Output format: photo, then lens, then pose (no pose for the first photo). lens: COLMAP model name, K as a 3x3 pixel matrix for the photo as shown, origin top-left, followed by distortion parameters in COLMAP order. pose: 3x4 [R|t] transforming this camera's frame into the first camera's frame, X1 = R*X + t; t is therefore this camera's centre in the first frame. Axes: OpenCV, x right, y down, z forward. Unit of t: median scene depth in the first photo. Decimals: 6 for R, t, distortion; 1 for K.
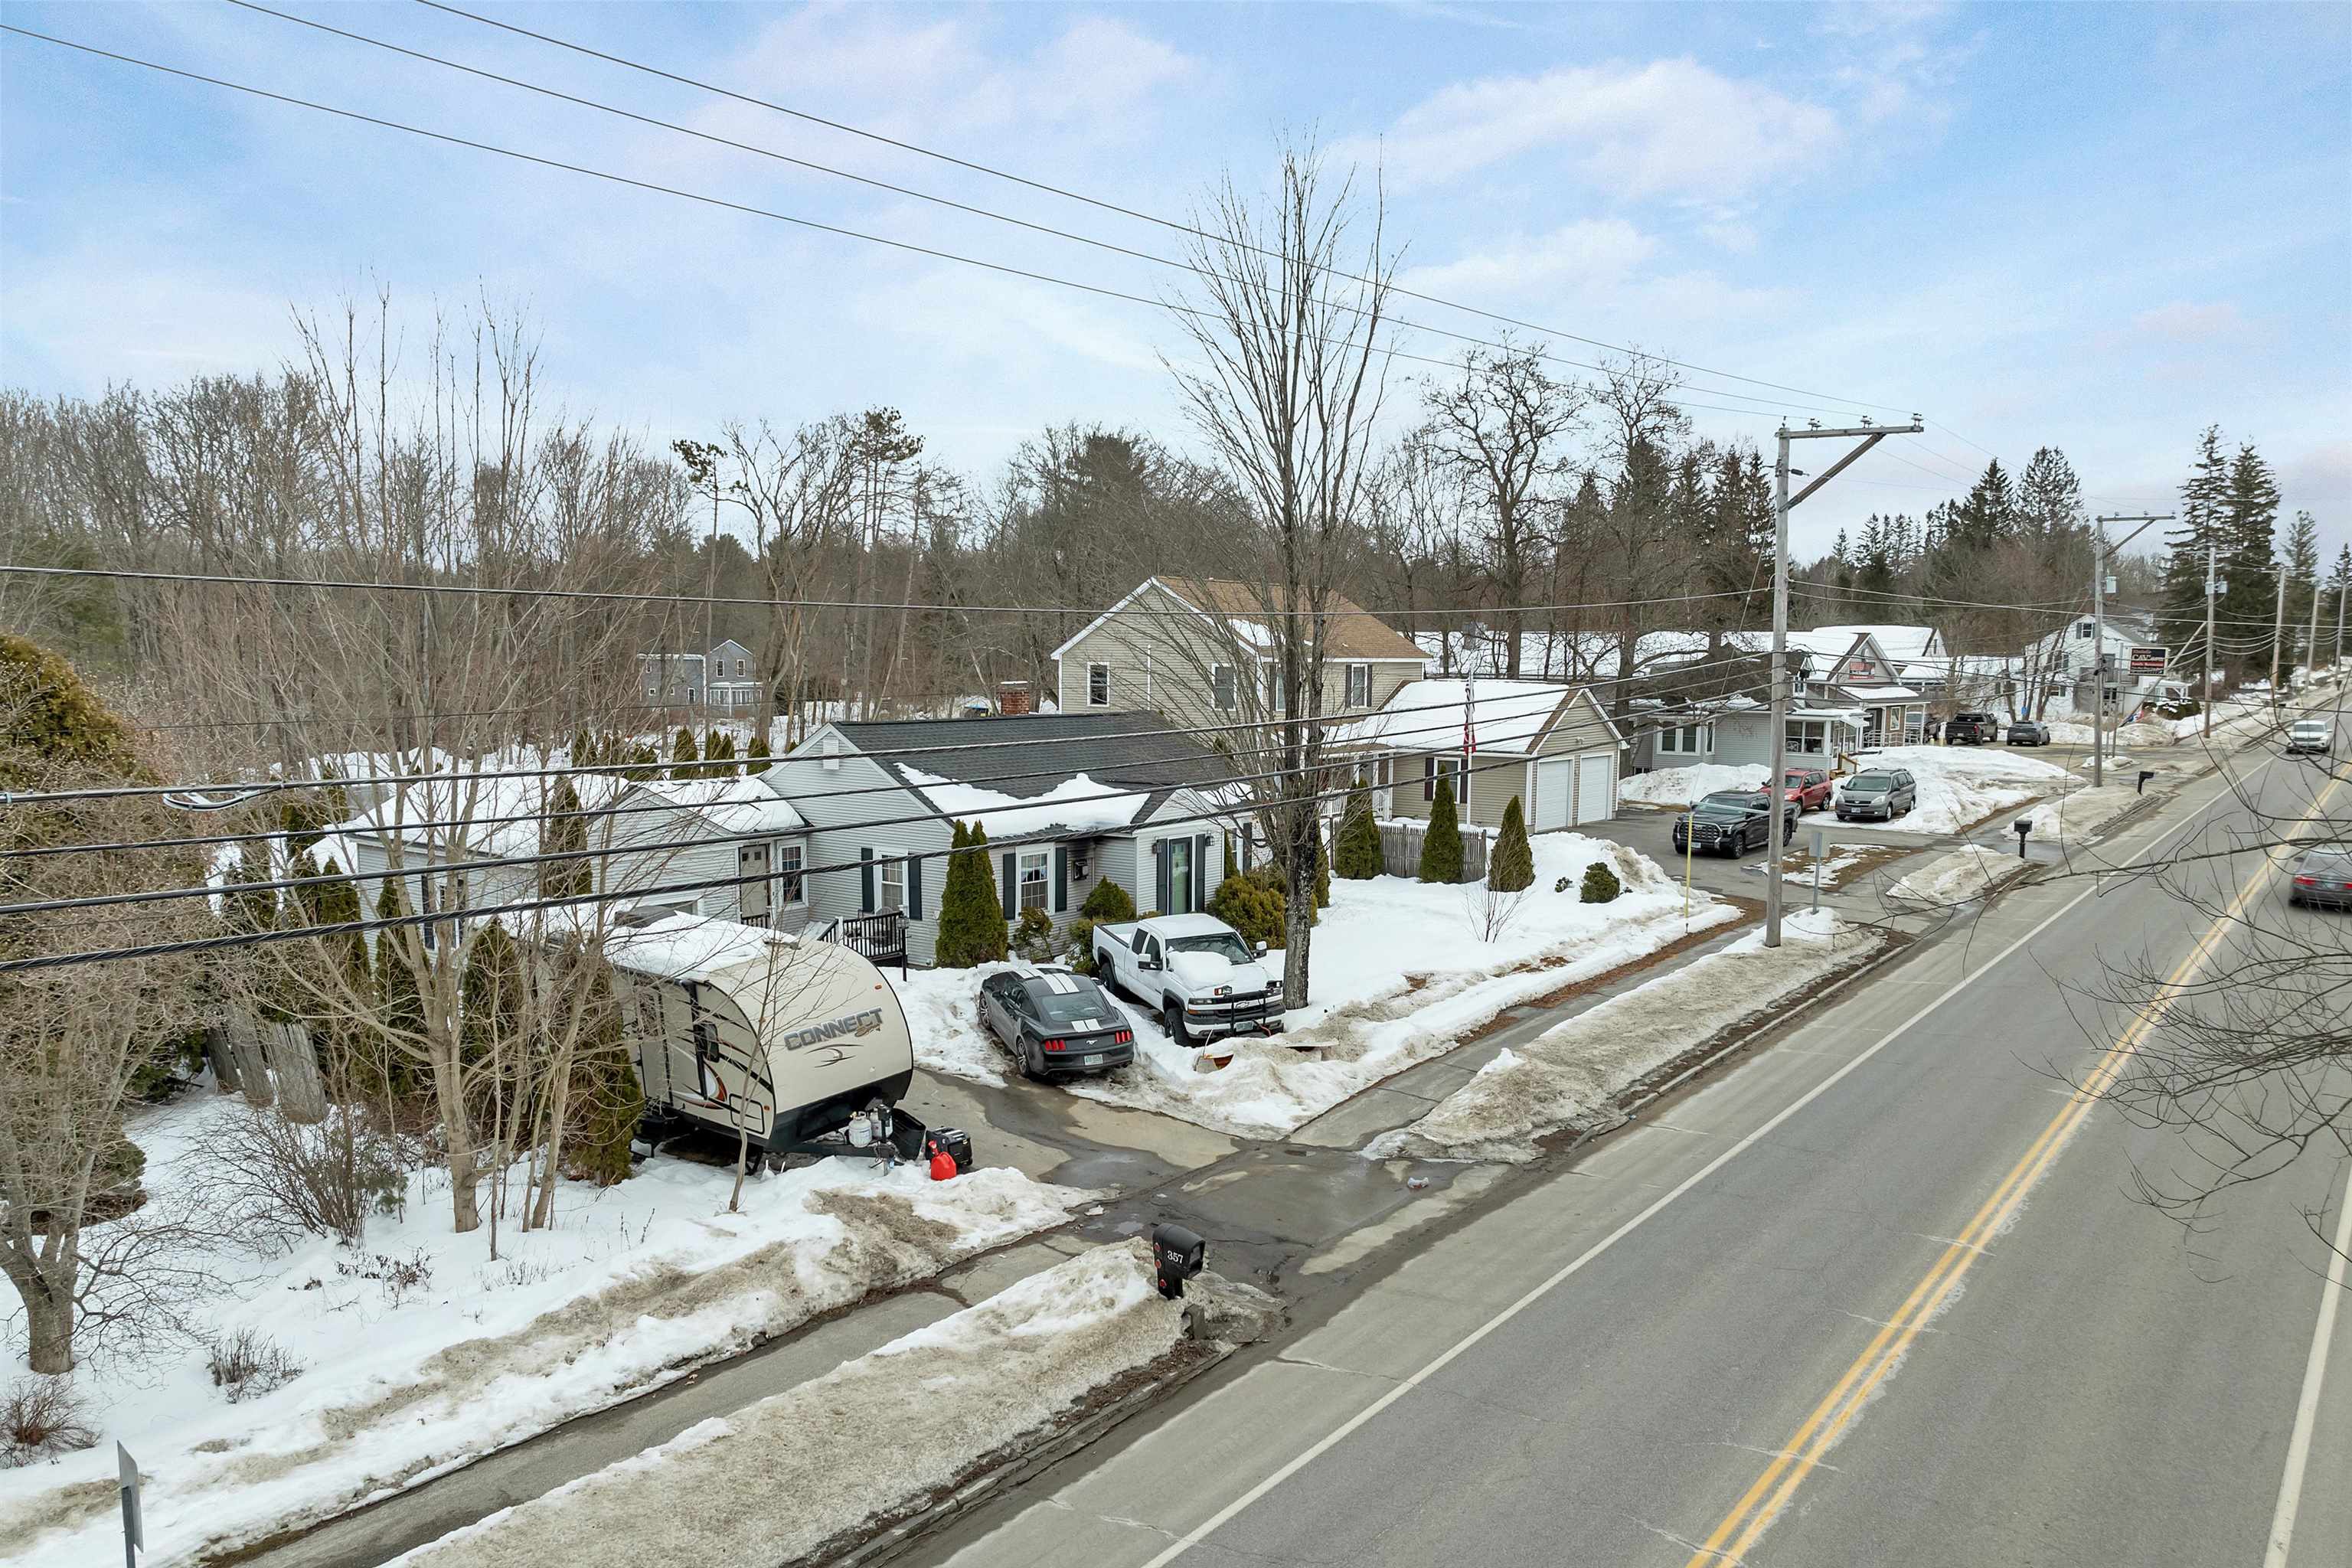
lens RADIAL K [[1692.5, 0, 1186.2], [0, 1692.5, 887.1], [0, 0, 1]] dist [-0.022013, -0.027657]
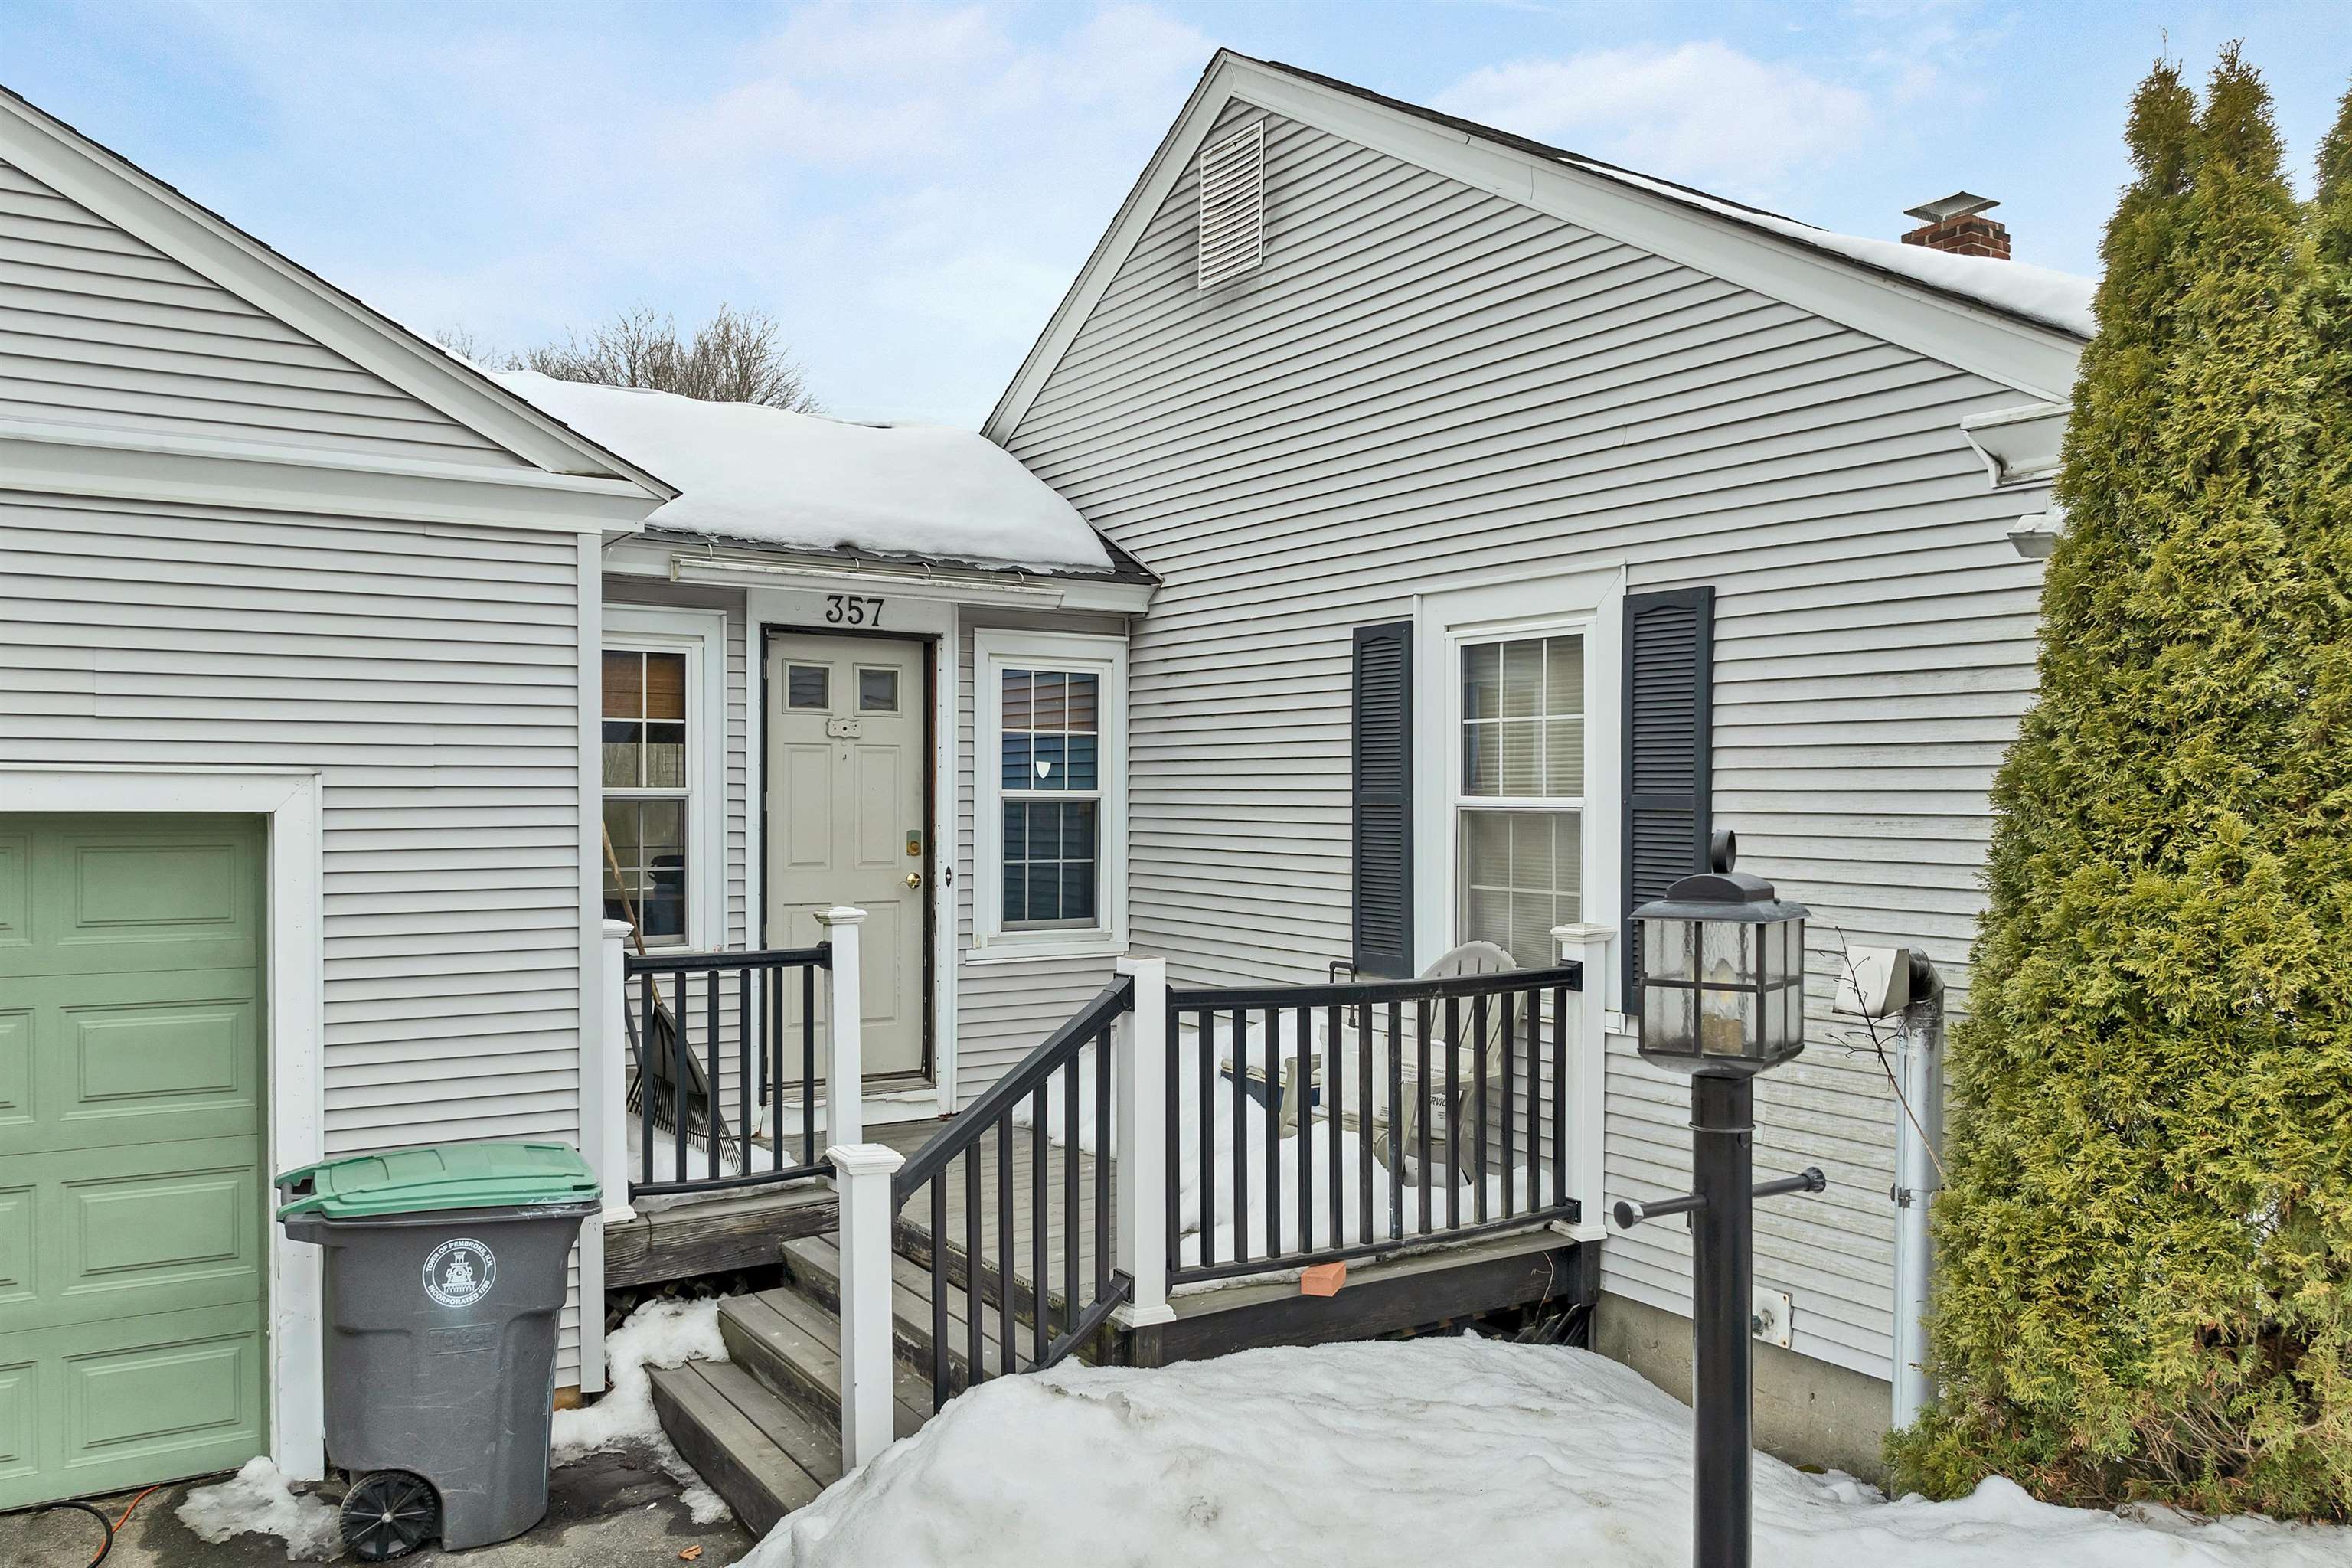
lens RADIAL K [[1752.8, 0, 1176.0], [0, 1752.8, 784.0], [0, 0, 1]] dist [-0.061422, -0.001354]
pose [[0.938078, -0.004561, -0.346393, -0.147511], [-0.046141, 0.989360, -0.137981, 0.021967], [0.343337, 0.145419, 0.927886, 0.838035]]
